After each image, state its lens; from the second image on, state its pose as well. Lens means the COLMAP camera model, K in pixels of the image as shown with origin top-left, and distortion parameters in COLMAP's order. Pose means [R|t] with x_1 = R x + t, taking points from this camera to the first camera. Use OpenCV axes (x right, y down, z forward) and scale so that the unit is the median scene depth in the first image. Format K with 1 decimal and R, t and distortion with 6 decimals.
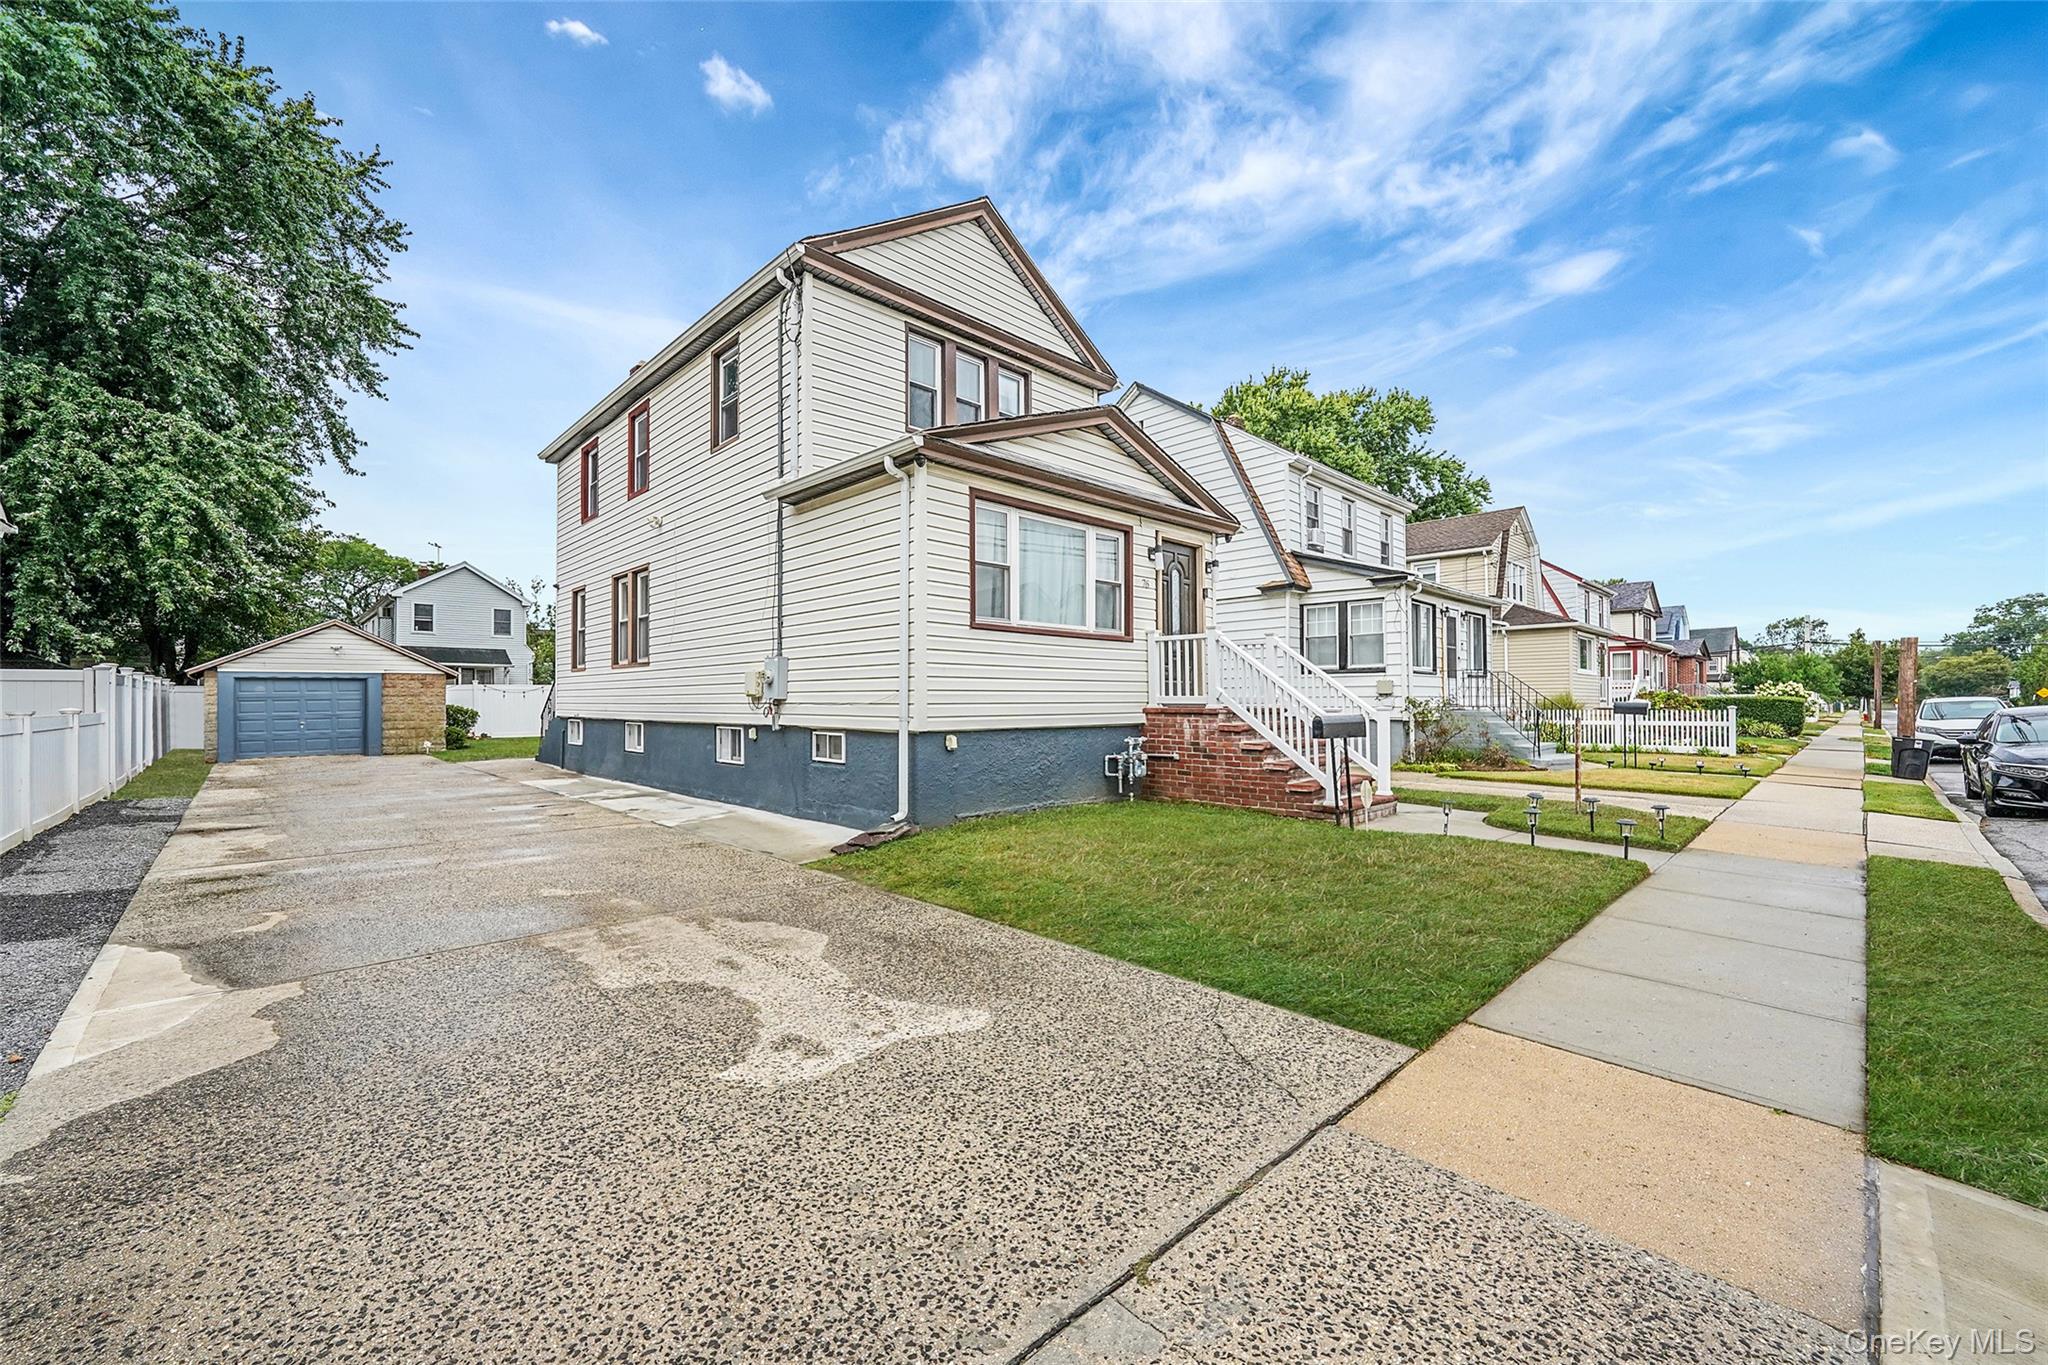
lens RADIAL K [[804.9, 0, 1000.7], [0, 804.9, 695.1], [0, 0, 1]] dist [-0.000092, 0.000034]
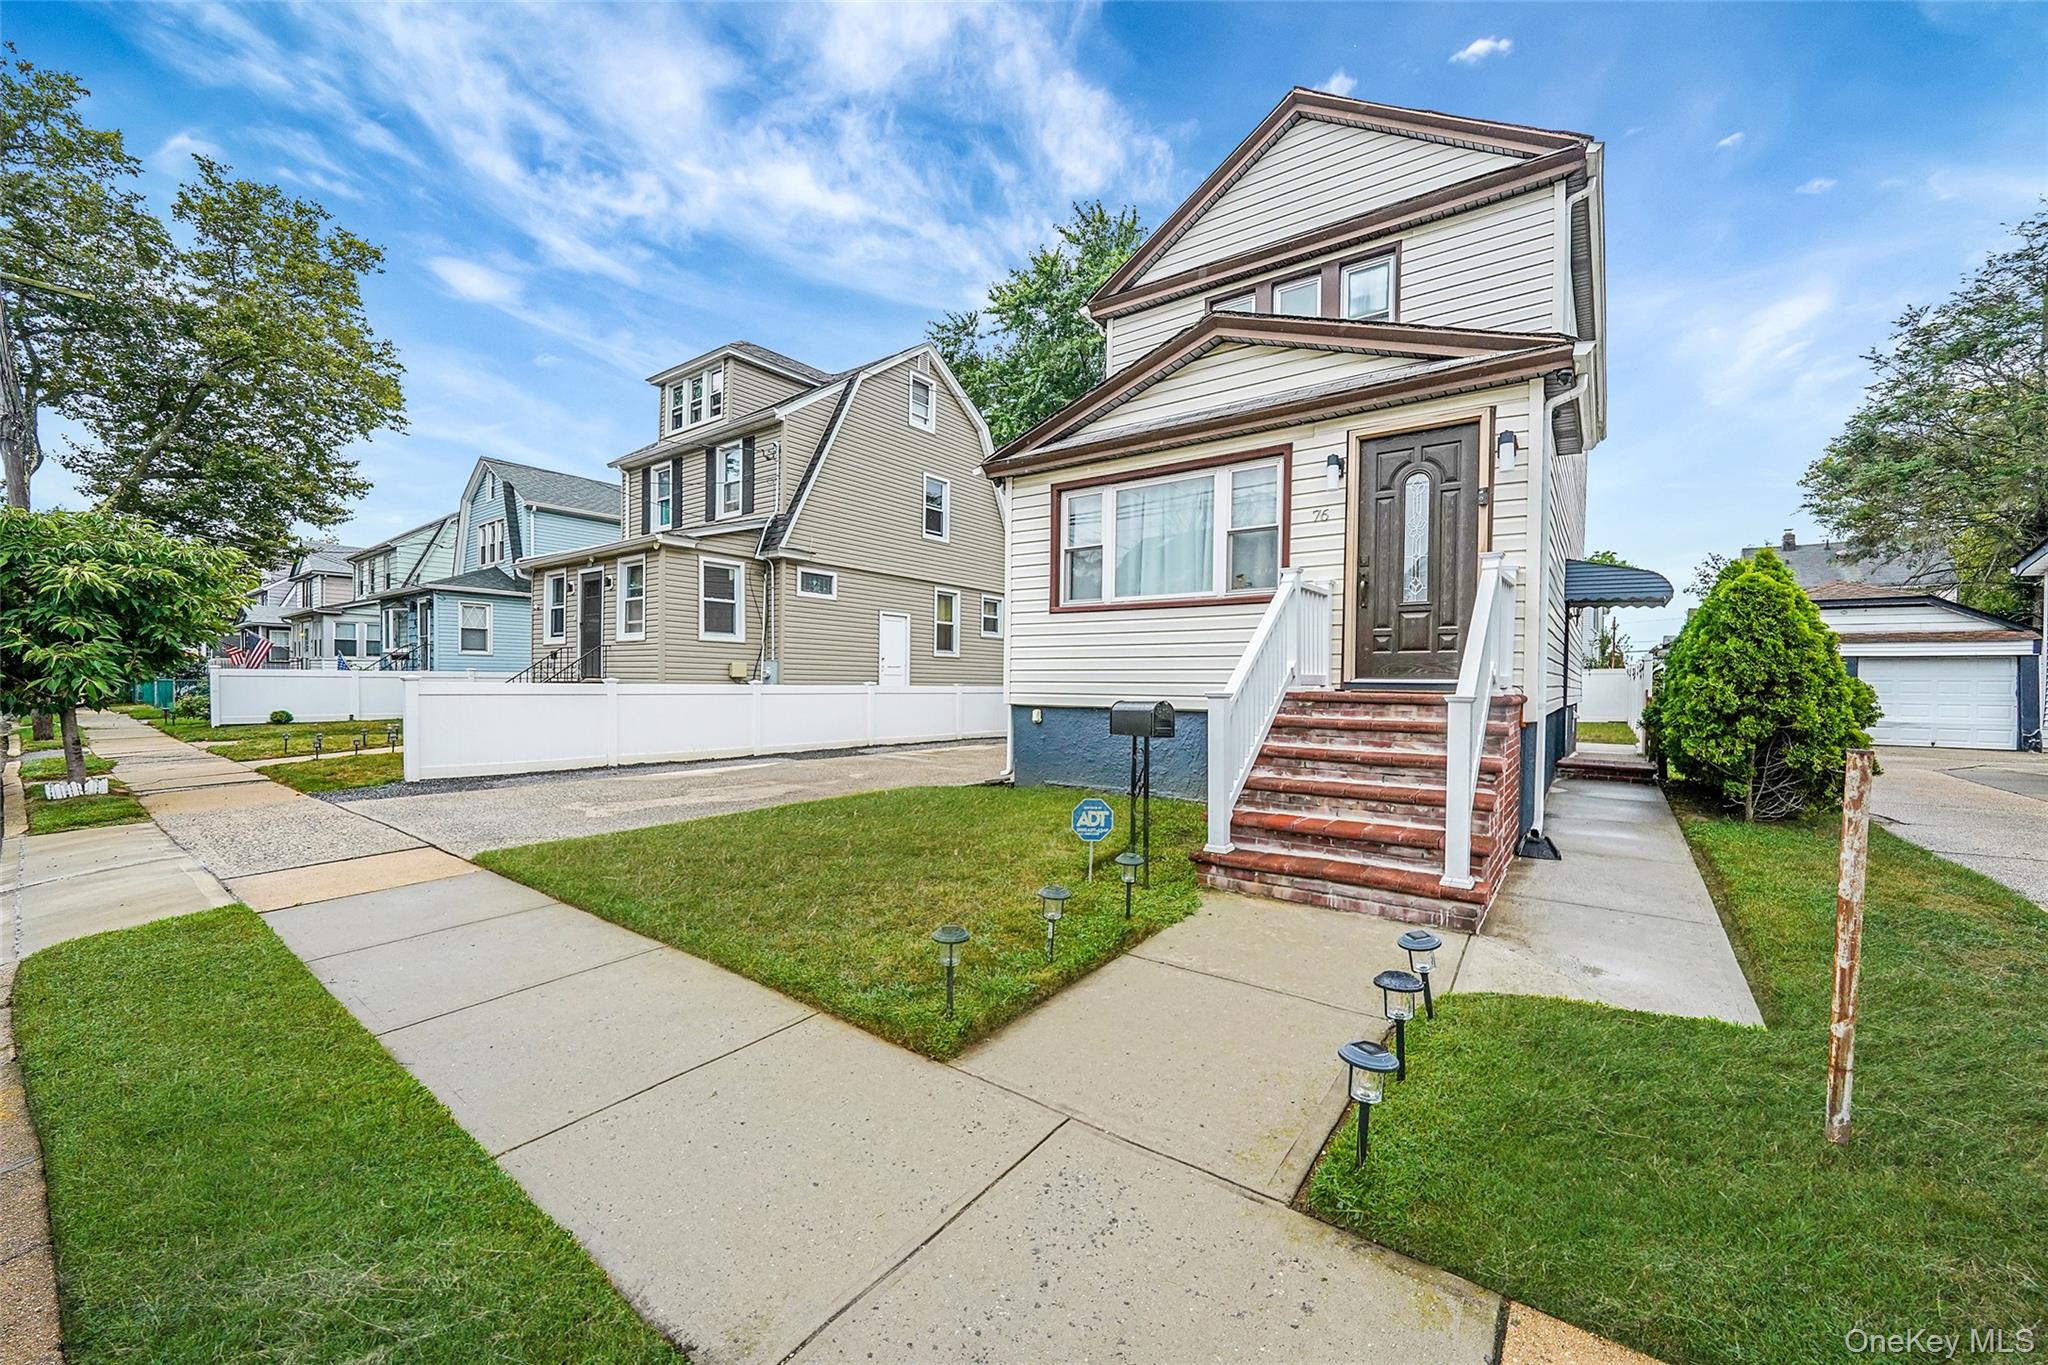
lens RADIAL K [[753.6, 0, 1019.7], [0, 753.6, 695.8], [0, 0, 1]] dist [-0.012646, 0.000170]
pose [[0.177443, 0.023856, -0.983842, 0.956121], [-0.002326, 0.999714, 0.023822, 0.005017], [0.984128, -0.001938, 0.177448, 0.760697]]
